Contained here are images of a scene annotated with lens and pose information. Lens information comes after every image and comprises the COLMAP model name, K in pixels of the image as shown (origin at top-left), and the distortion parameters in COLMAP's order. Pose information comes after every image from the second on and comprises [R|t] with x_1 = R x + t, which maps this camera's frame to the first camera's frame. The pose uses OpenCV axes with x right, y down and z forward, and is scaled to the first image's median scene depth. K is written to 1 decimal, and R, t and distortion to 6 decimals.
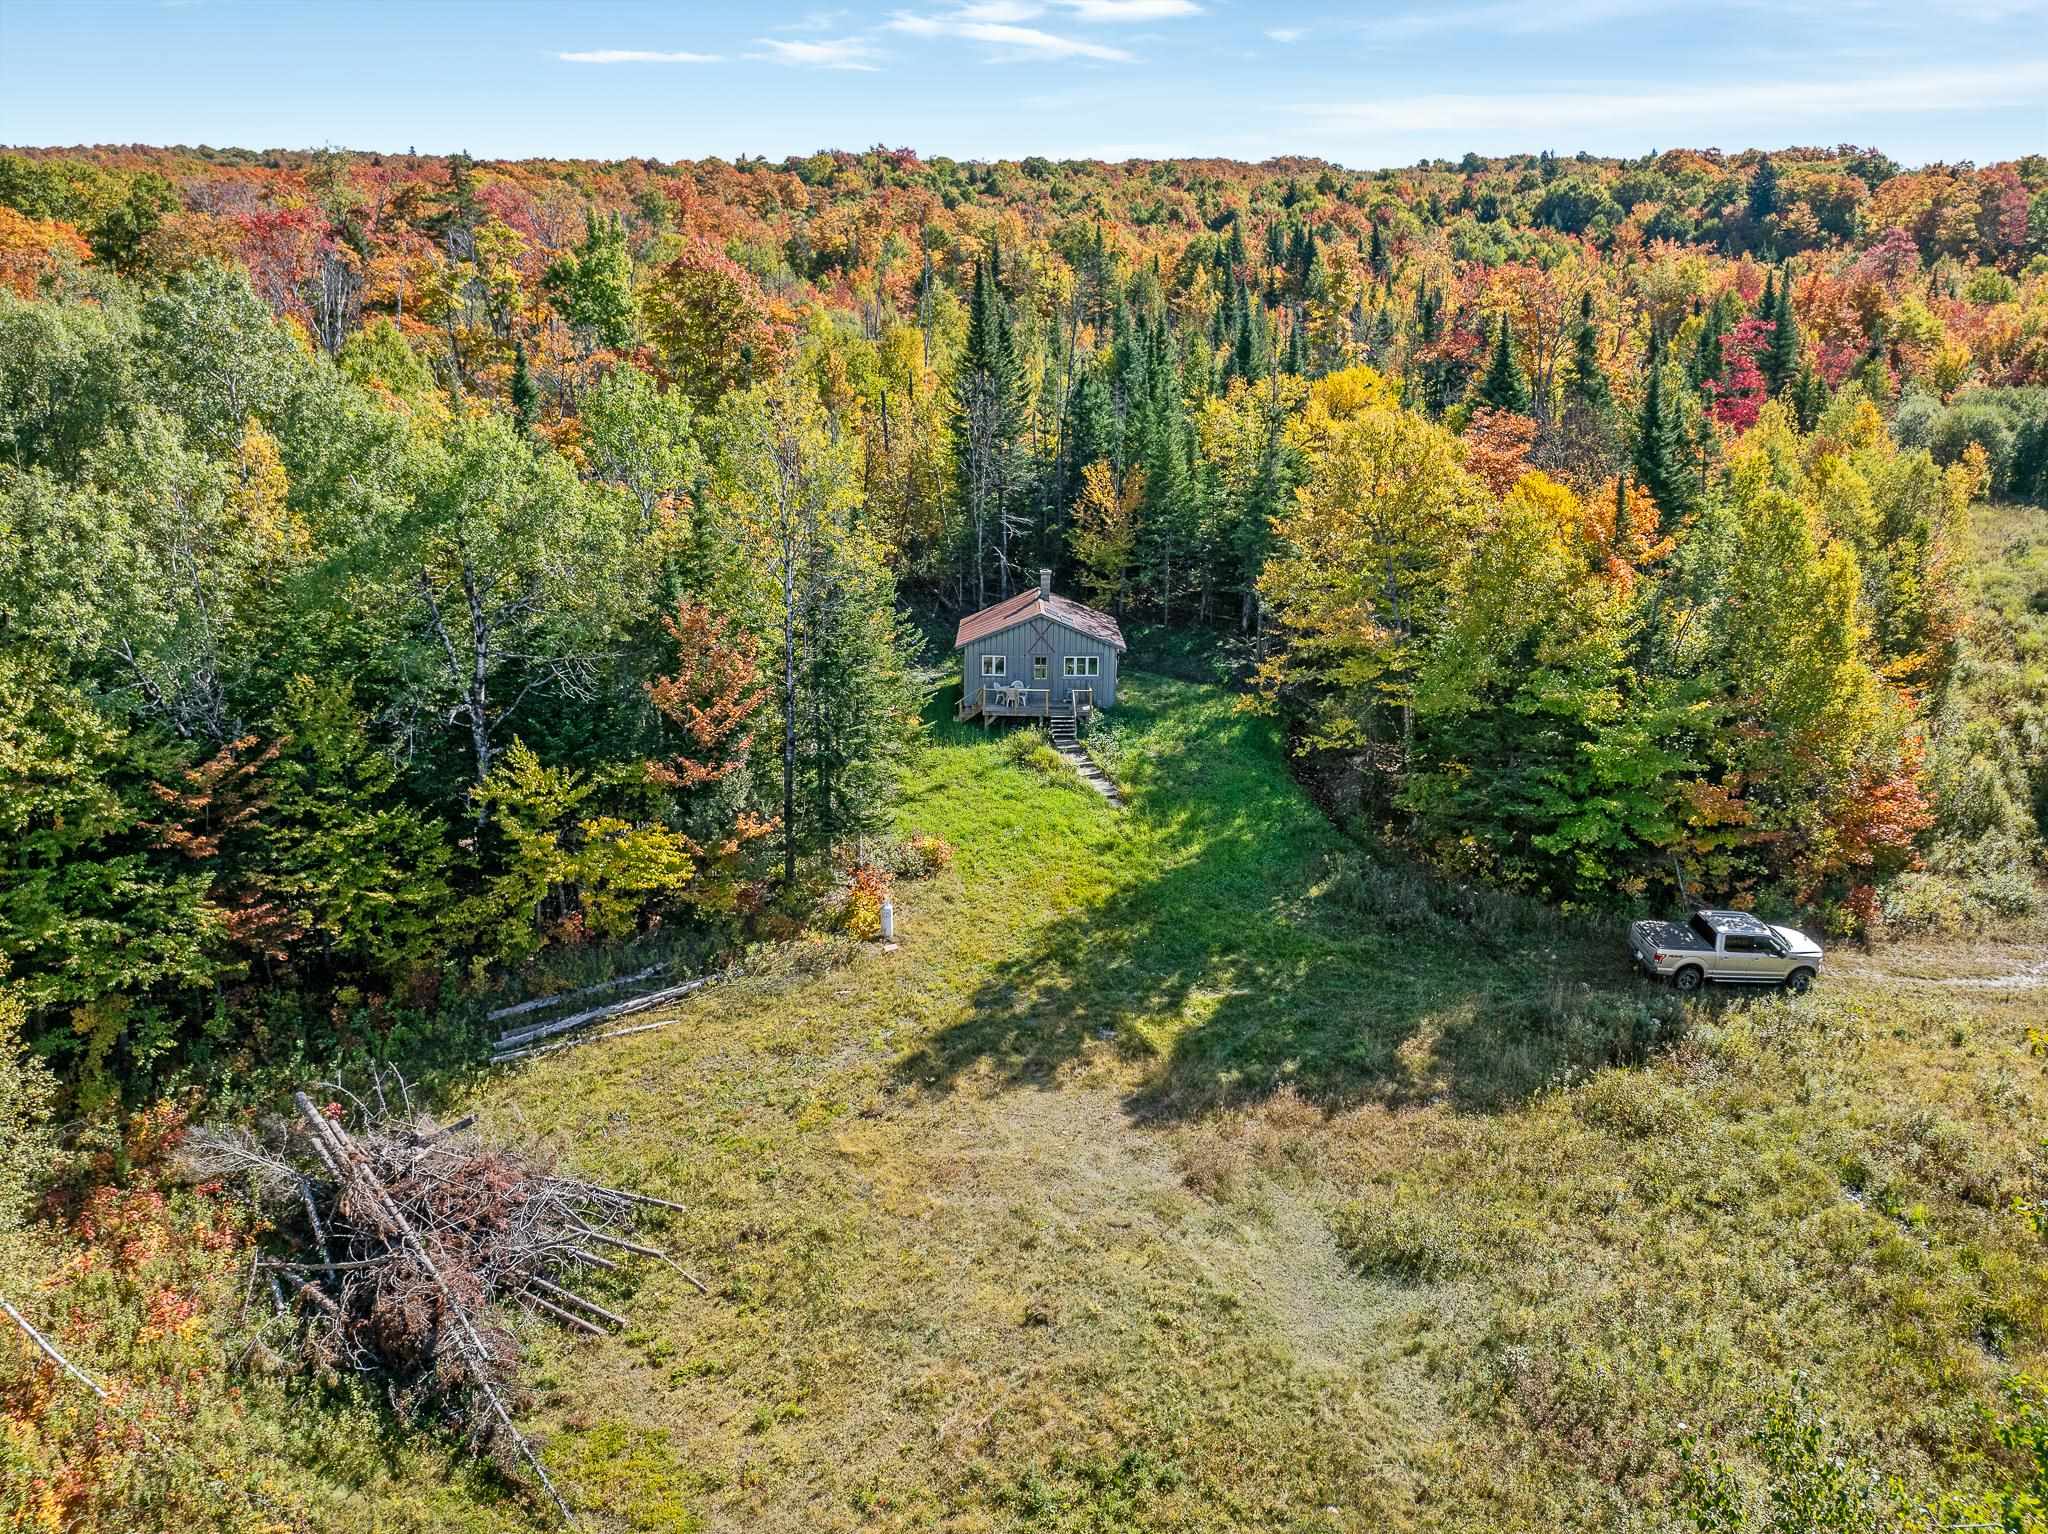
lens RADIAL K [[1430.3, 0, 1019.5], [0, 1430.3, 764.6], [0, 0, 1]] dist [-0.030818, -0.006534]
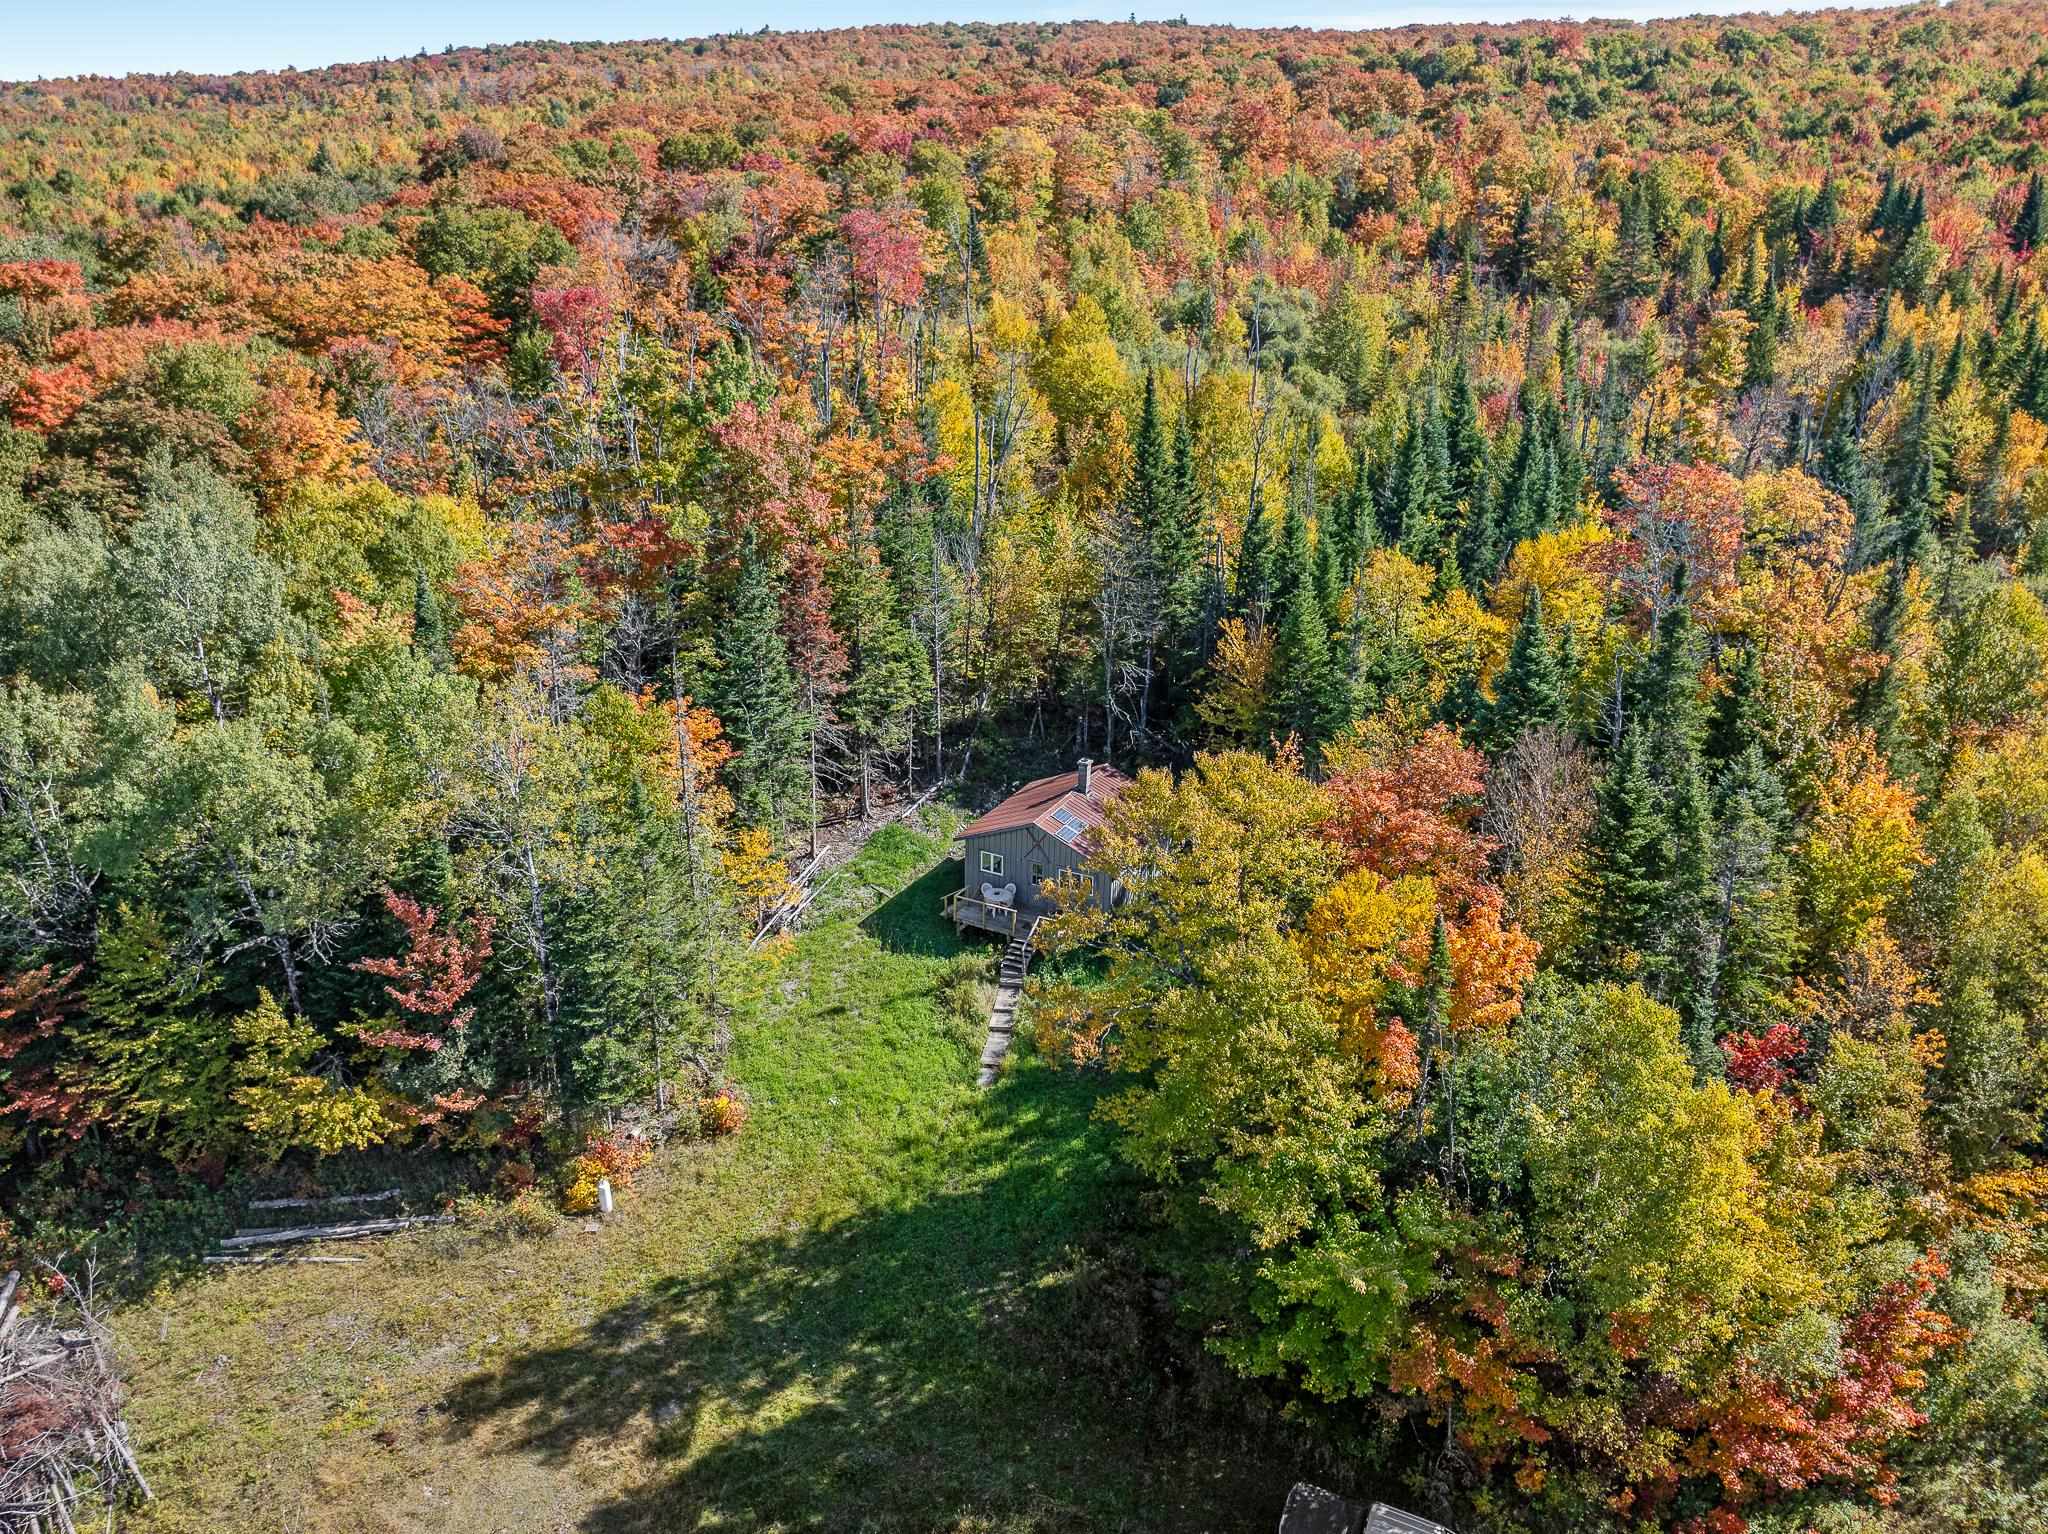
lens RADIAL K [[1429.5, 0, 1024.0], [0, 1429.5, 767.0], [0, 0, 1]] dist [-0.063067, 0.036697]
pose [[0.889537, 0.170846, -0.423716, 0.317787], [-0.128035, 0.983505, 0.127767, -0.208346], [0.438555, -0.059403, 0.896739, 0.135657]]
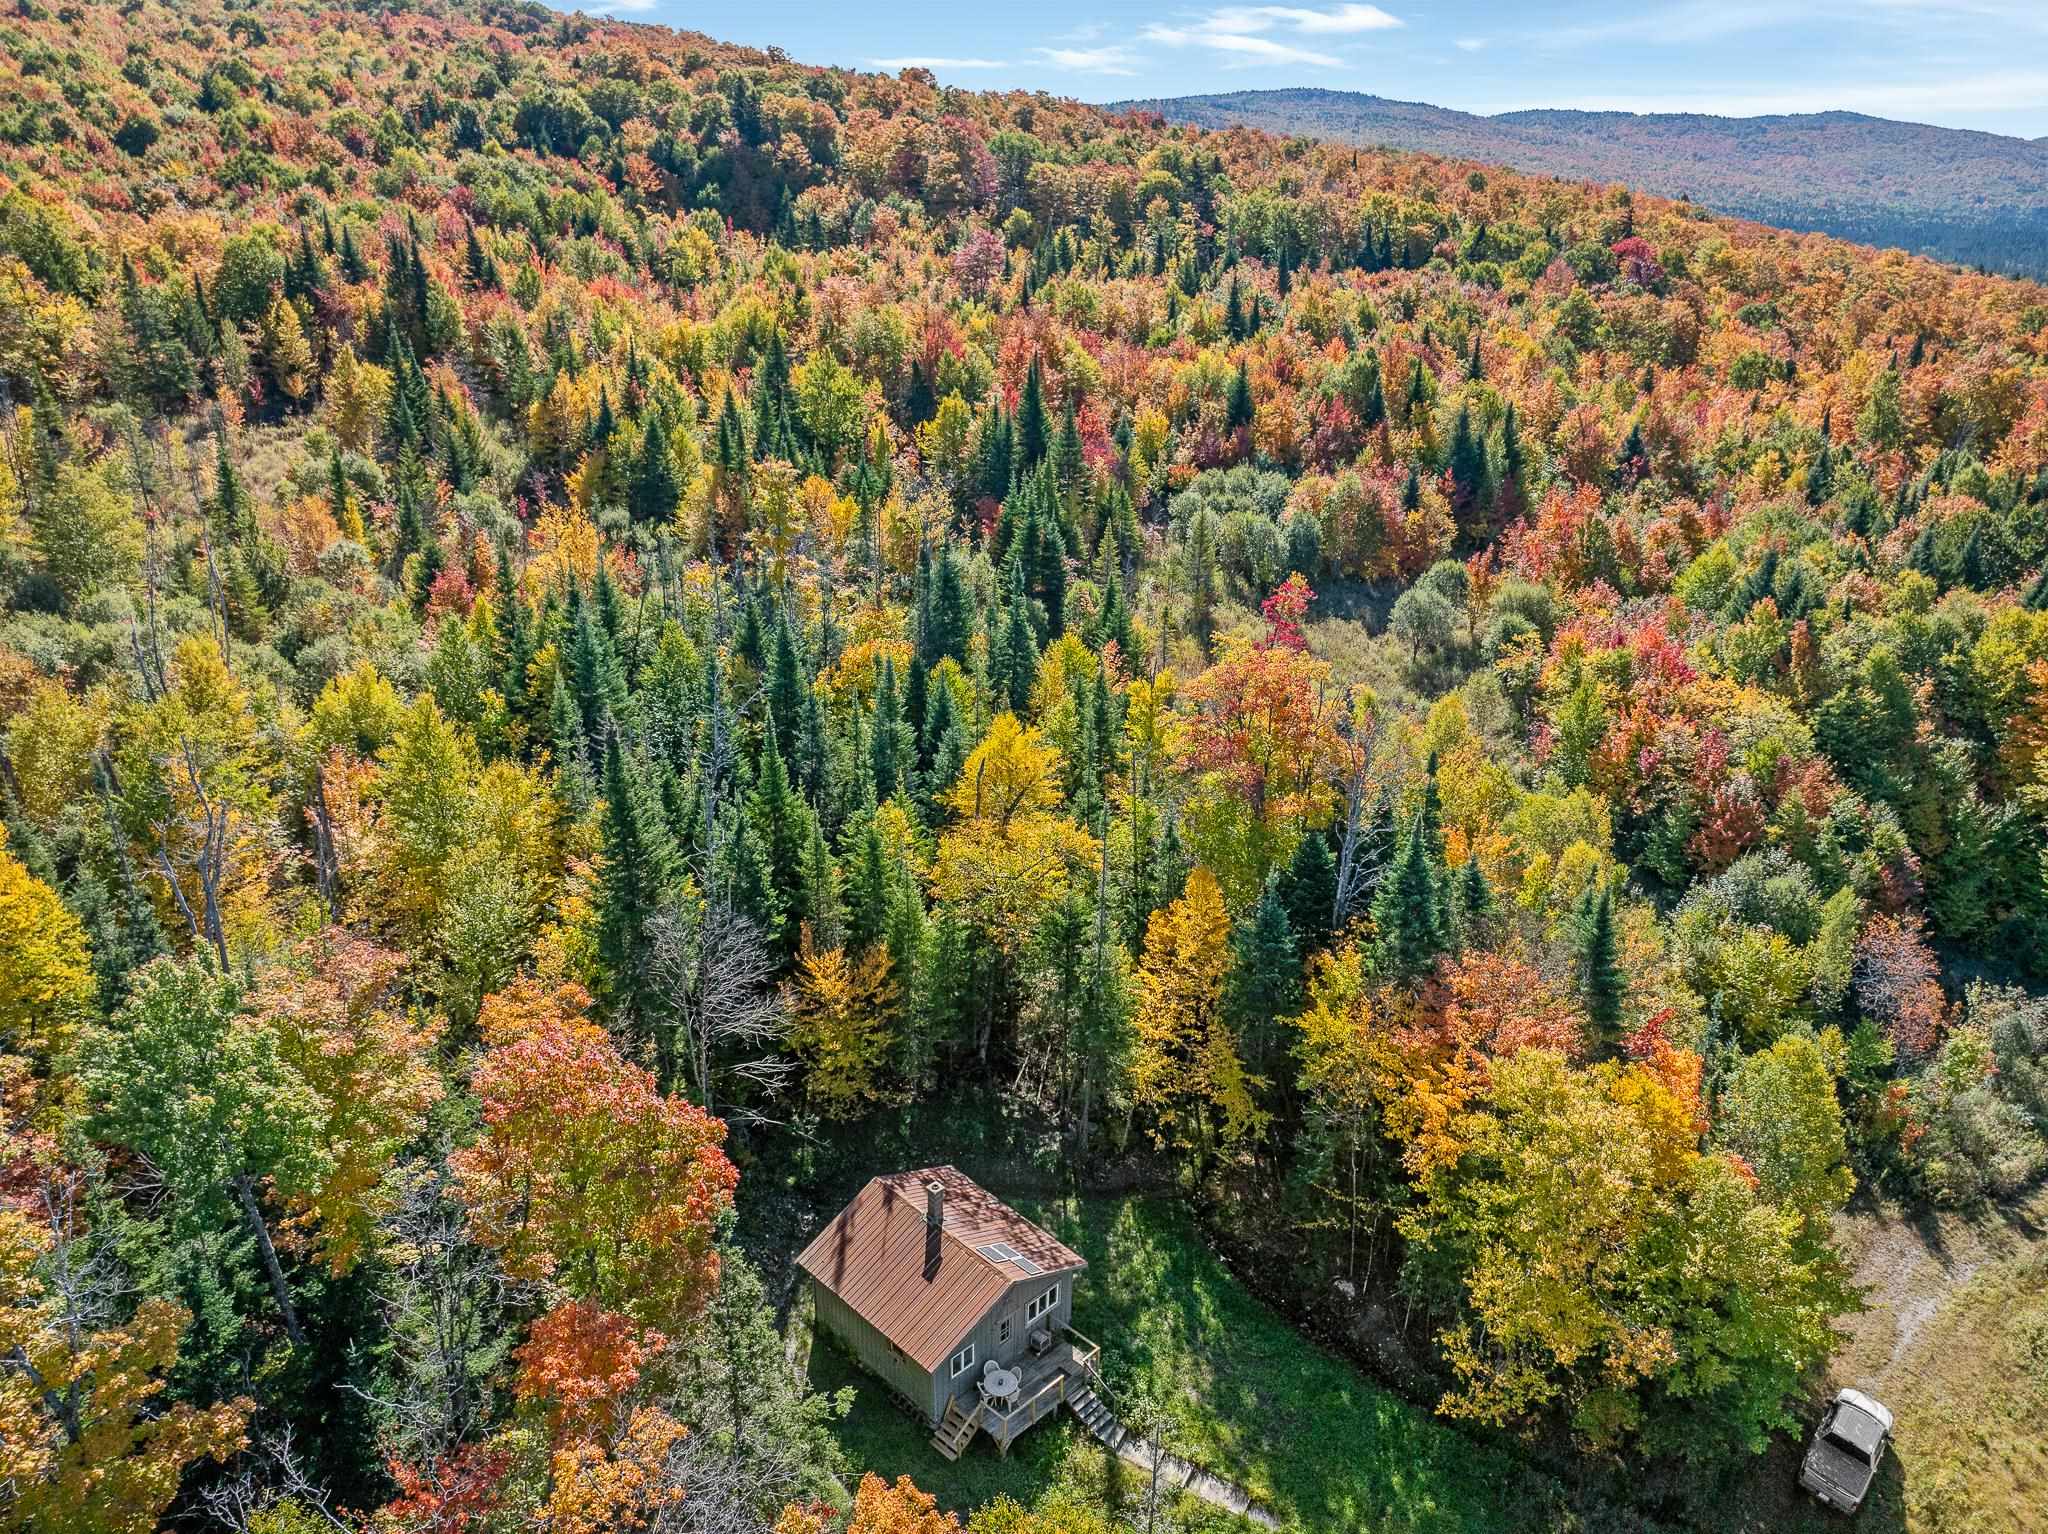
lens RADIAL K [[1446.5, 0, 1028.6], [0, 1446.5, 756.8], [0, 0, 1]] dist [-0.037498, -0.000232]
pose [[0.714948, -0.265782, 0.646691, -0.329786], [0.177548, 0.963627, 0.199751, -0.431394], [-0.676259, -0.027993, 0.736132, 0.340911]]
